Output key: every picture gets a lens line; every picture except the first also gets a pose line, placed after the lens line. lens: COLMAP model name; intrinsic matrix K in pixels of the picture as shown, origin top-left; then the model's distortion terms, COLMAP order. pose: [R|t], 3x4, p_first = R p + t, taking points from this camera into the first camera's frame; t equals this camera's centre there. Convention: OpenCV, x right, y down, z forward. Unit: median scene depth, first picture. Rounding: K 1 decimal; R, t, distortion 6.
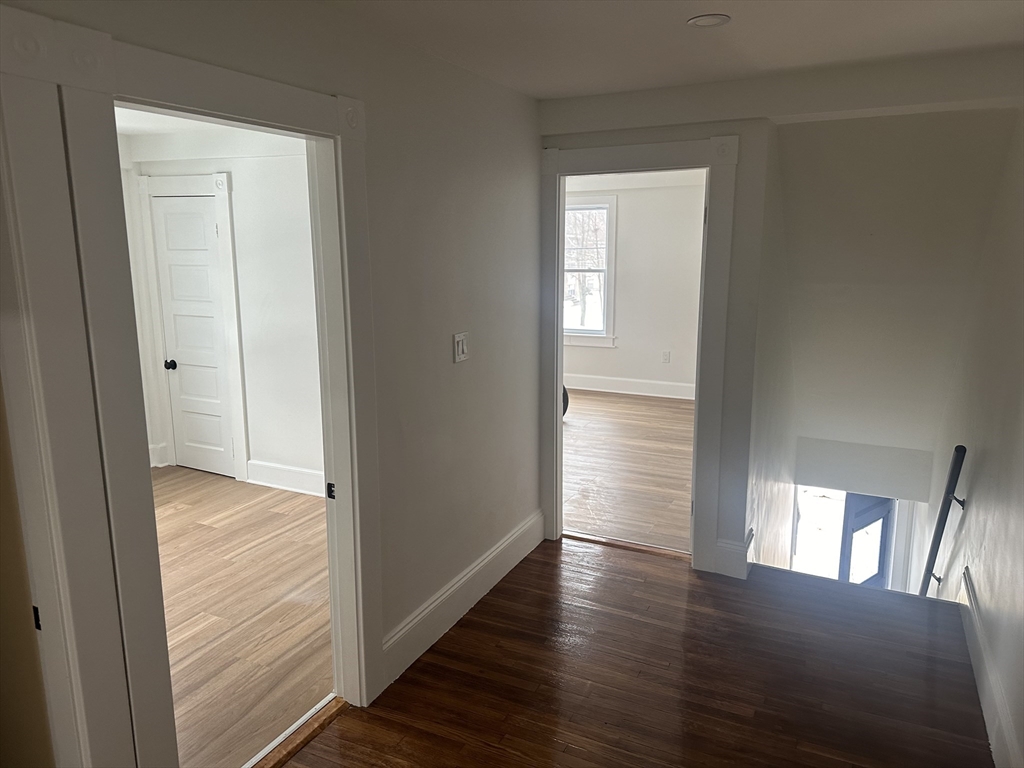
lens RADIAL K [[724.9, 0, 513.7], [0, 724.9, 373.6], [0, 0, 1]] dist [0.031269, -0.027650]
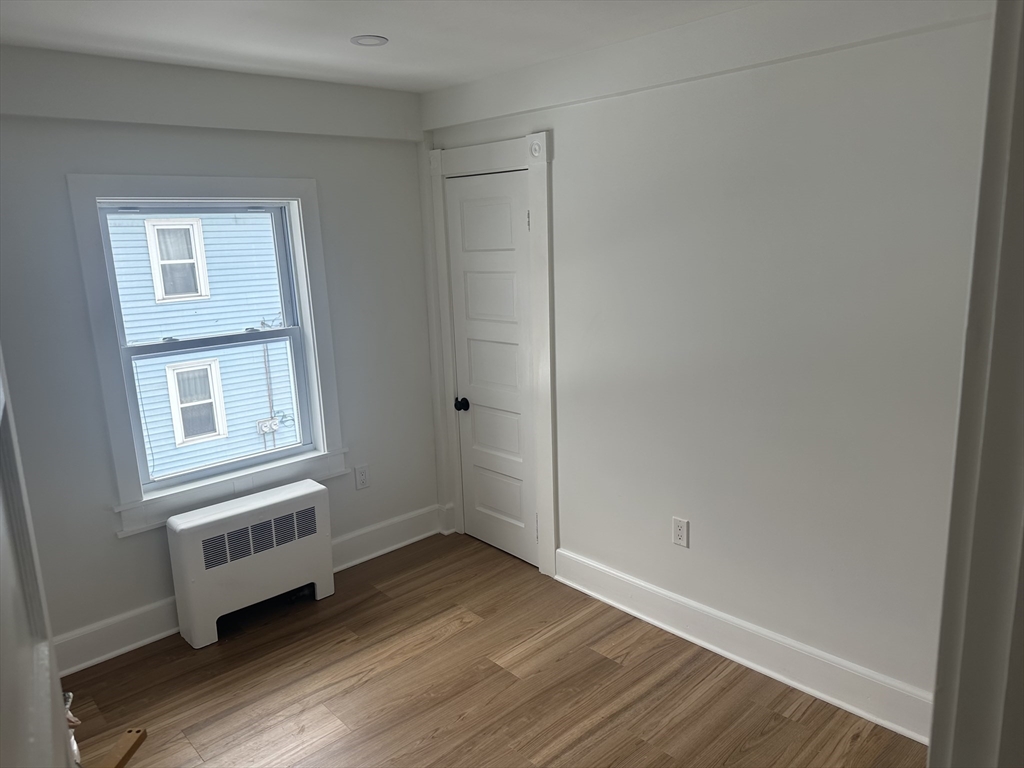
lens RADIAL K [[724.9, 0, 517.8], [0, 724.9, 387.9], [0, 0, 1]] dist [0.031269, -0.027650]
pose [[0.934360, 0.039876, -0.354092, -0.173029], [-0.031473, 0.999070, 0.029463, -0.059892], [0.354938, -0.016385, 0.934746, 0.365258]]
